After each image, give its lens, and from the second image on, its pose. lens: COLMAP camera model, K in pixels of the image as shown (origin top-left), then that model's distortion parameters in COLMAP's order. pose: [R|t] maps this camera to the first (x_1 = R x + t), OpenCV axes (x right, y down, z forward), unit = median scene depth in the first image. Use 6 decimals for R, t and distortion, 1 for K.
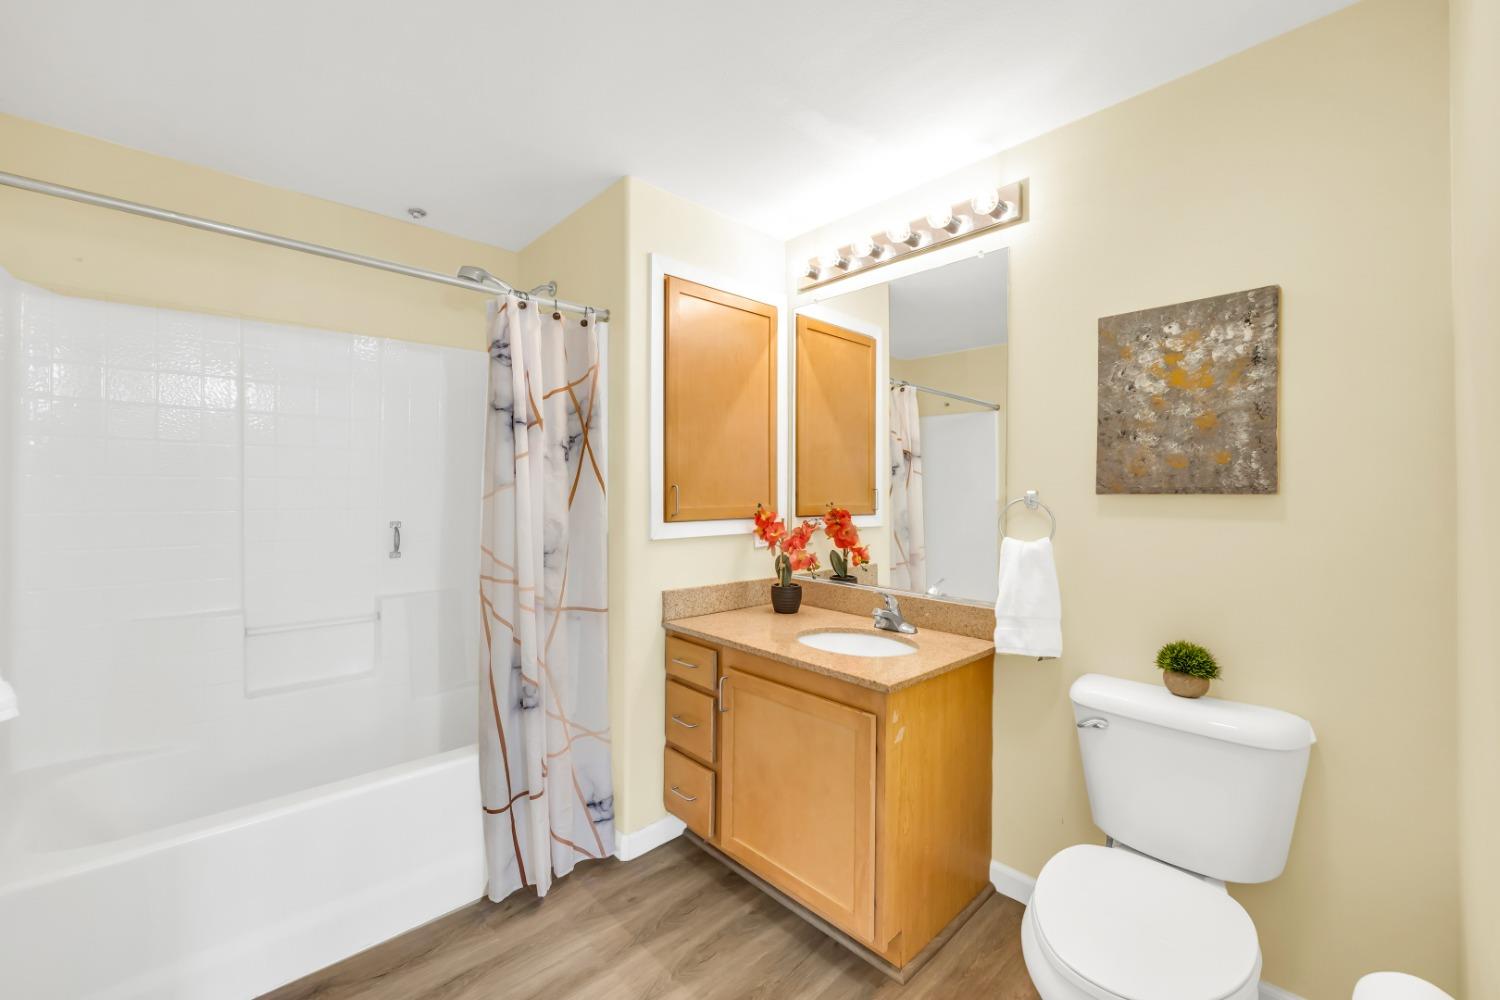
lens RADIAL K [[609.8, 0, 745.6], [0, 609.8, 500.7], [0, 0, 1]] dist [-0.000504, 0.000002]
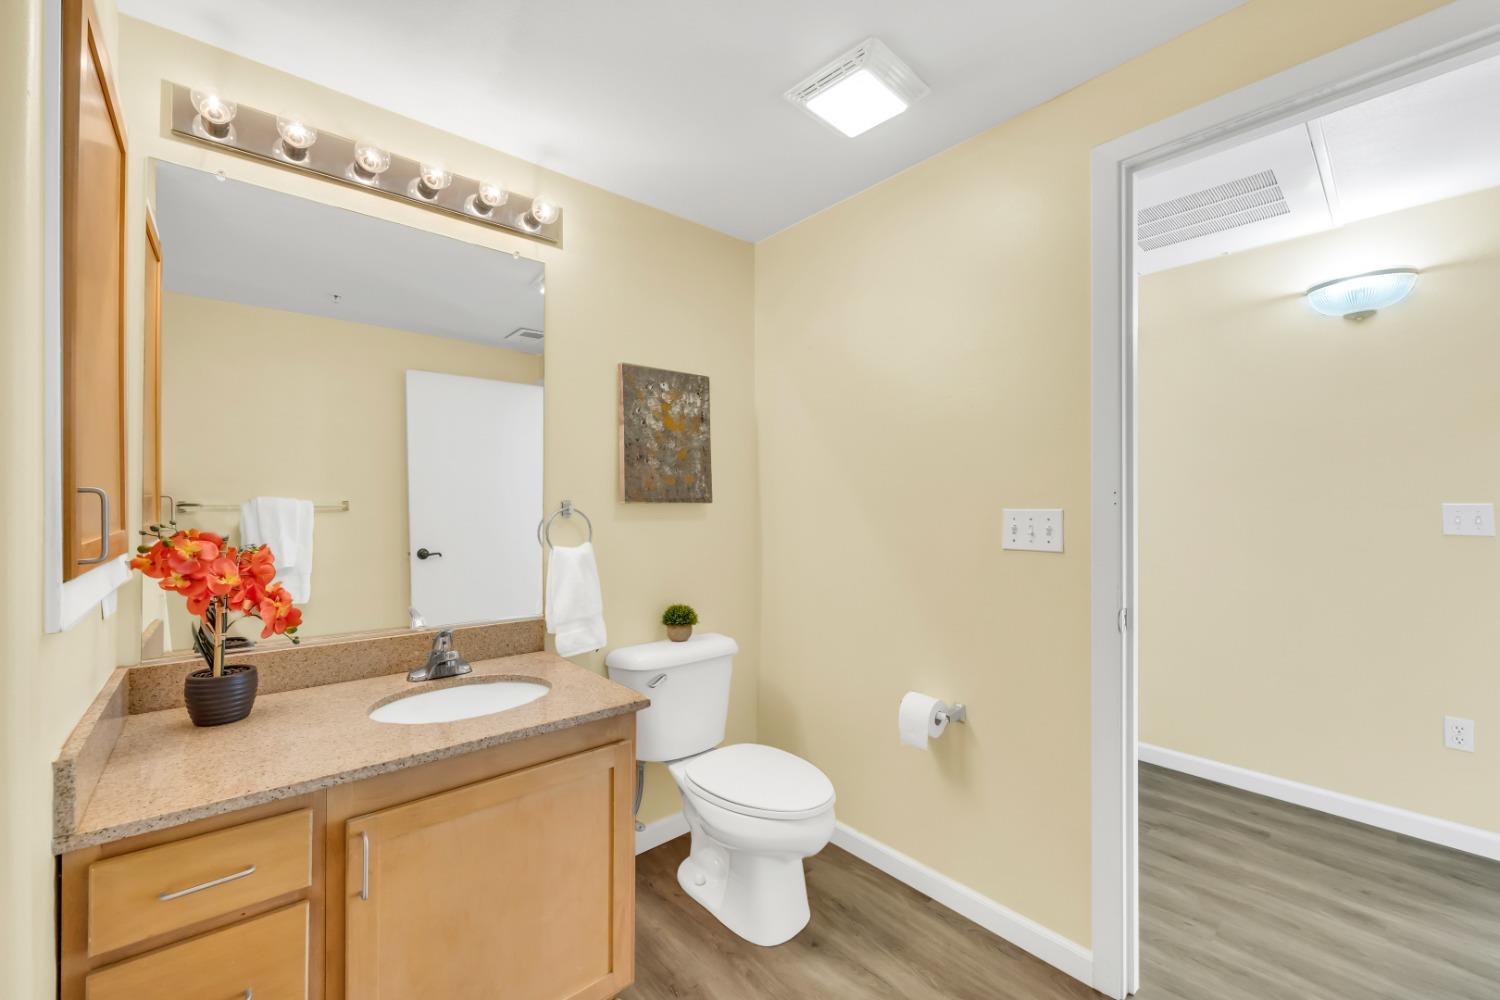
lens RADIAL K [[609.8, 0, 745.6], [0, 609.8, 500.7], [0, 0, 1]] dist [-0.000504, 0.000002]
pose [[0.036580, -0.006574, 0.999309, -0.616415], [0.011272, 0.999917, 0.006165, -0.019797], [-0.999267, 0.011038, 0.036651, 0.660580]]
